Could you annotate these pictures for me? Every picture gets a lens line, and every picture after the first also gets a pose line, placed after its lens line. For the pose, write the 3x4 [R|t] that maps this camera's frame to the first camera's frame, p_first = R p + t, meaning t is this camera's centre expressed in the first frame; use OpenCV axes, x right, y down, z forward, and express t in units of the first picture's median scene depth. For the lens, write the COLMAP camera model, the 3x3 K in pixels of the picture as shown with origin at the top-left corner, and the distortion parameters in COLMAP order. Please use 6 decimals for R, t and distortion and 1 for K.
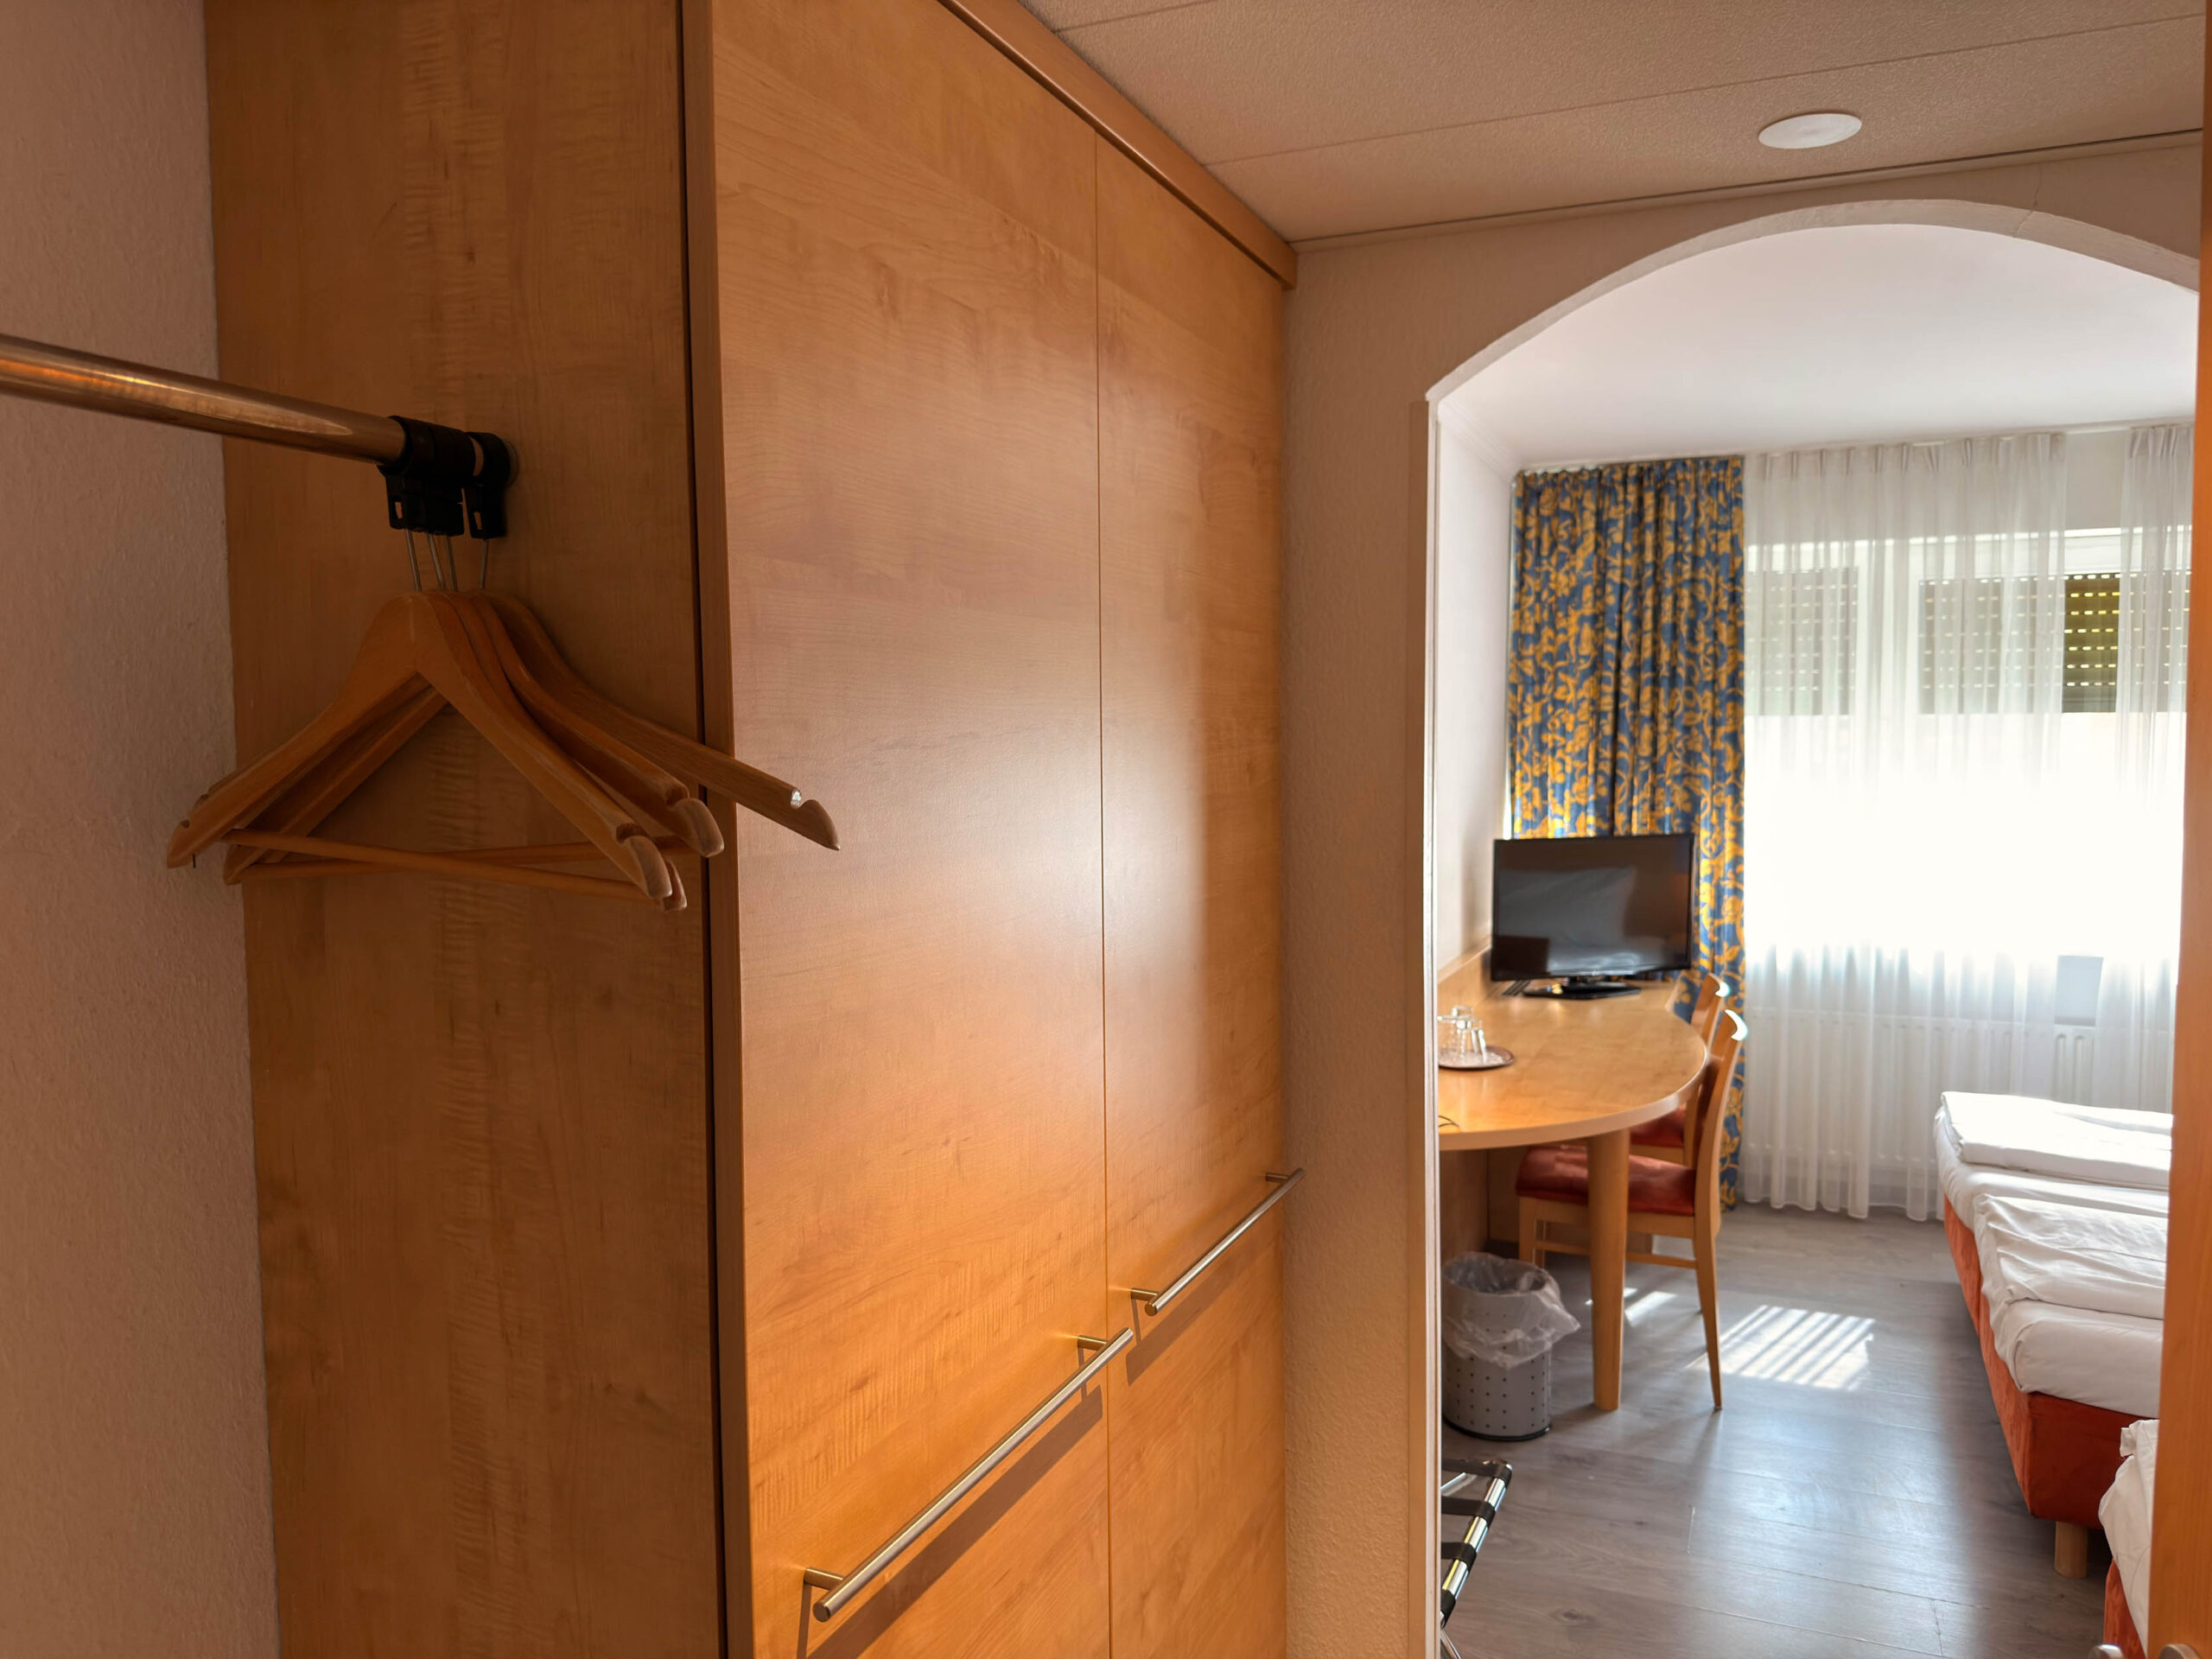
lens RADIAL K [[1547.1, 0, 1049.6], [0, 1547.1, 838.9], [0, 0, 1]] dist [0.021468, -0.035216]
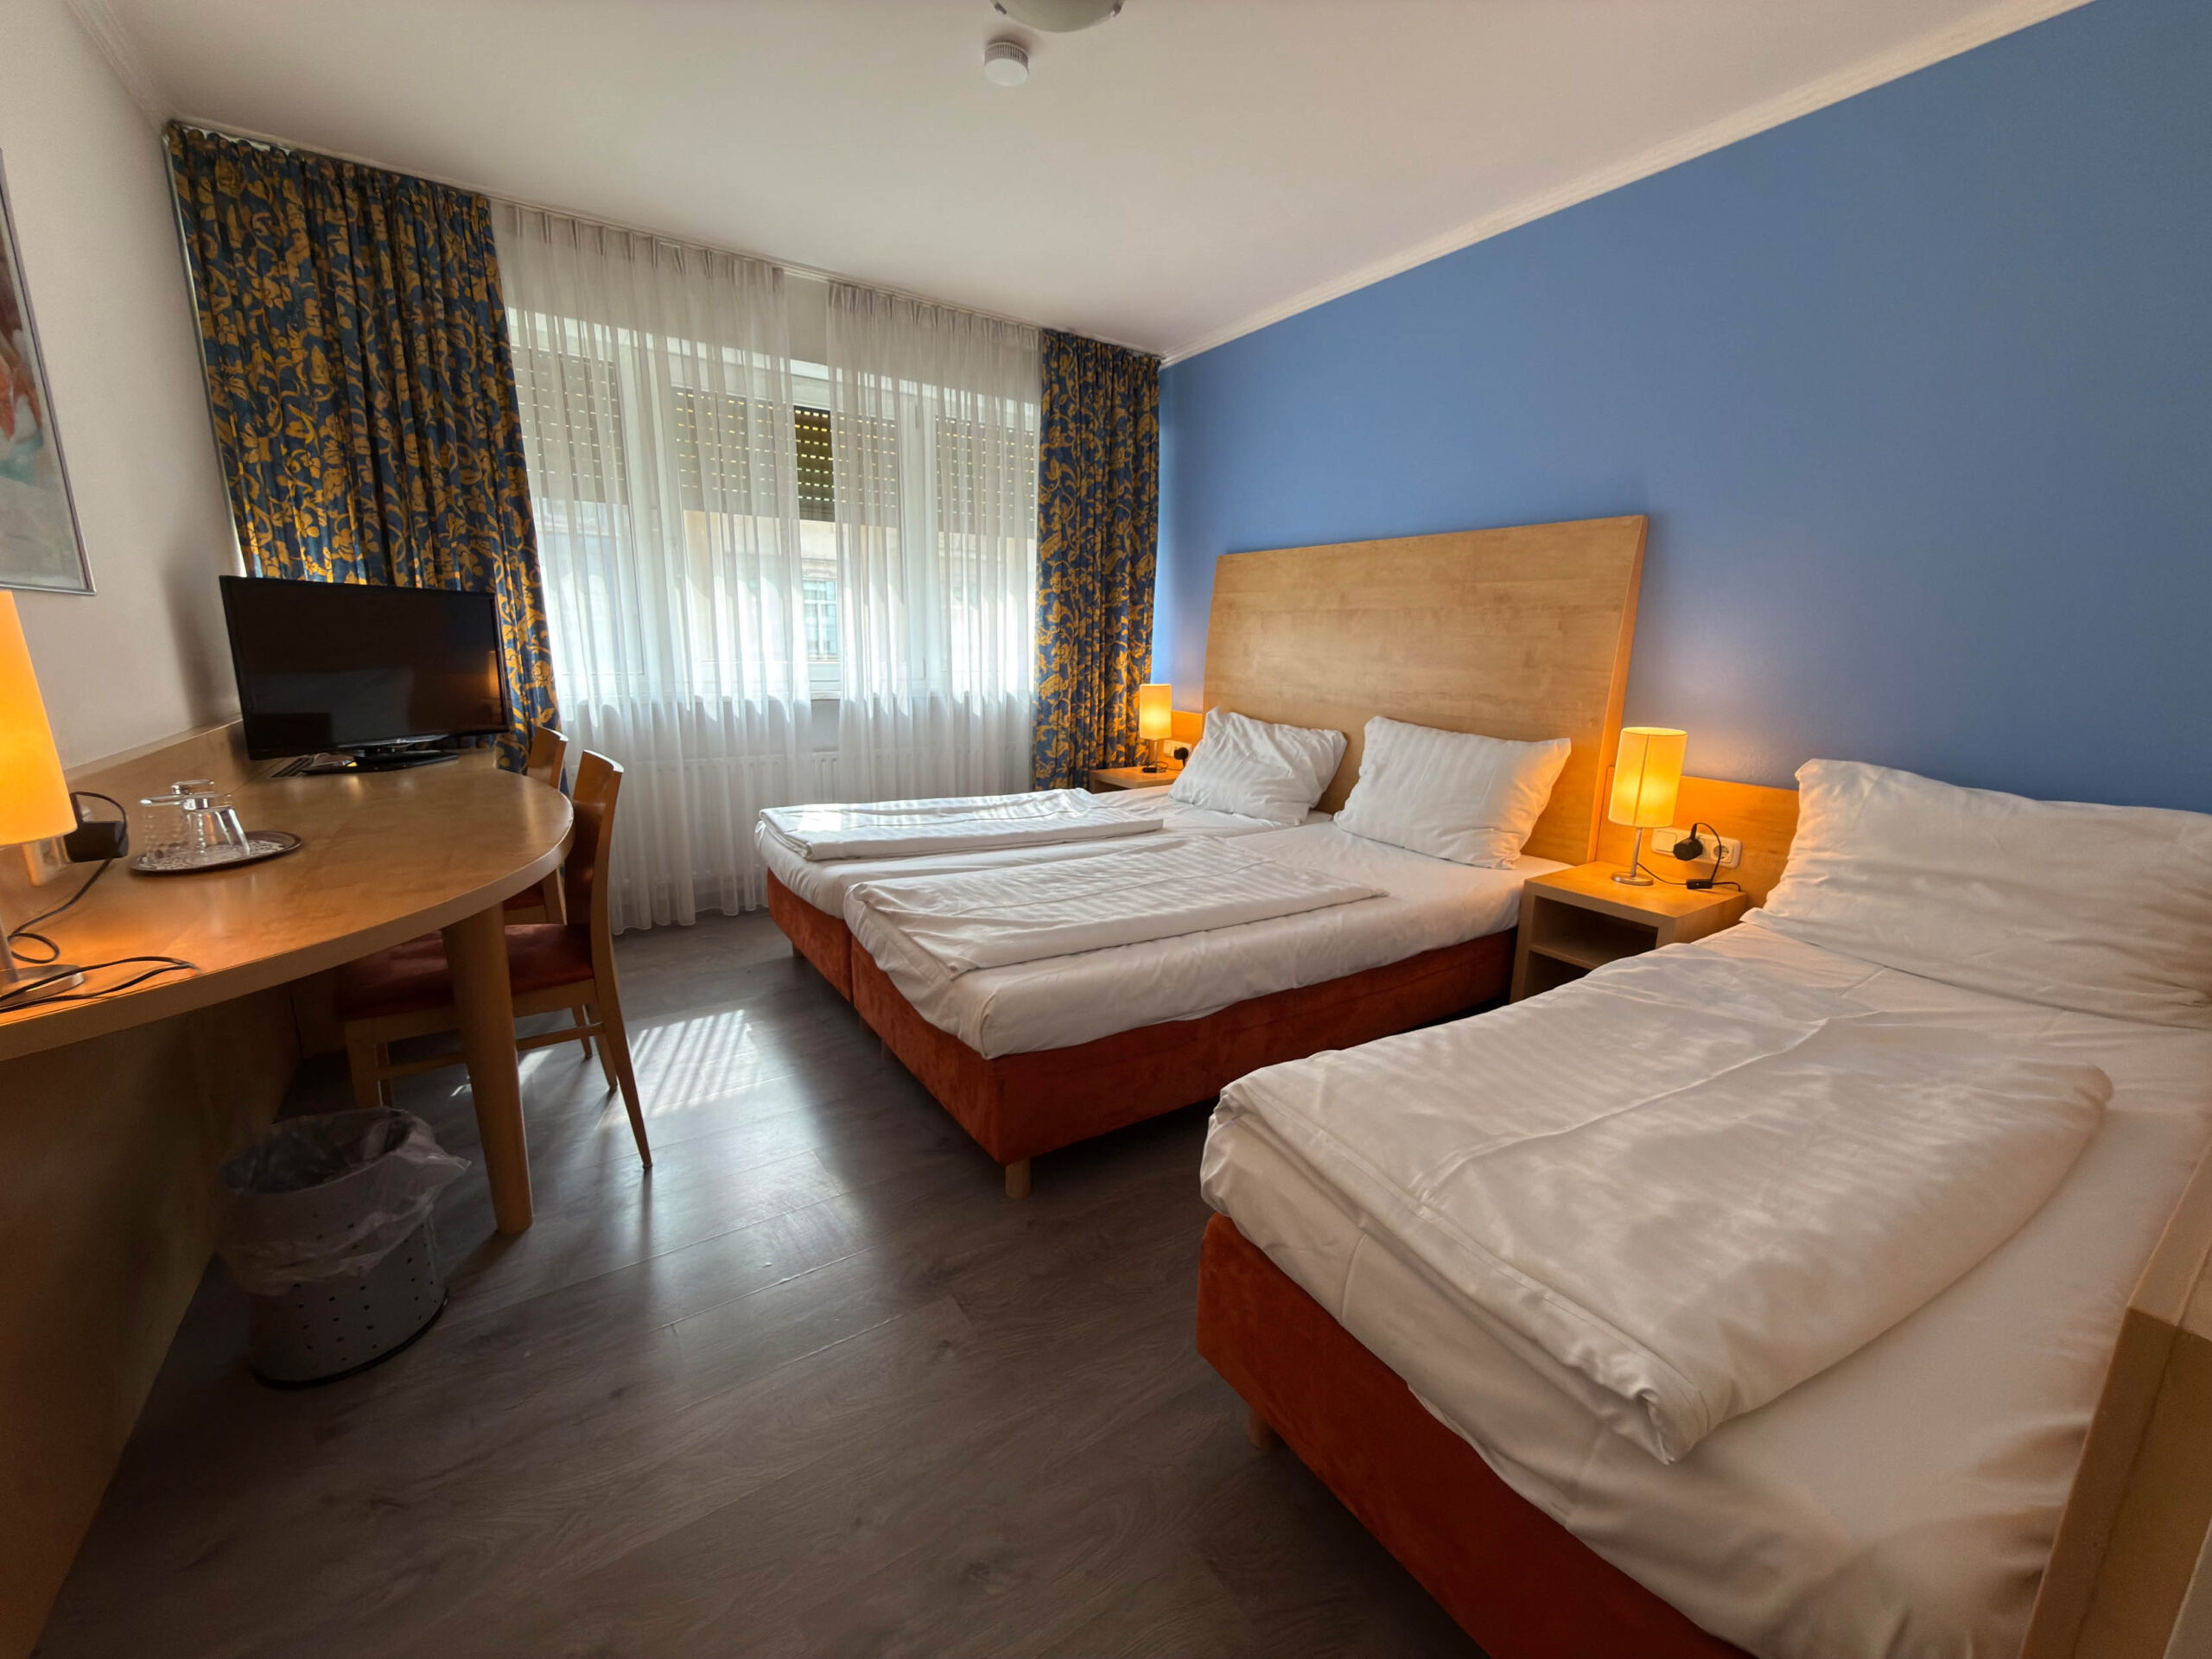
lens RADIAL K [[888.6, 0, 1108.1], [0, 888.6, 831.0], [0, 0, 1]] dist [0.002677, 0.001098]
pose [[0.512236, -0.164265, 0.842989, 0.108863], [0.031456, 0.984469, 0.172720, 0.059023], [-0.858268, -0.061957, 0.509447, 0.353247]]
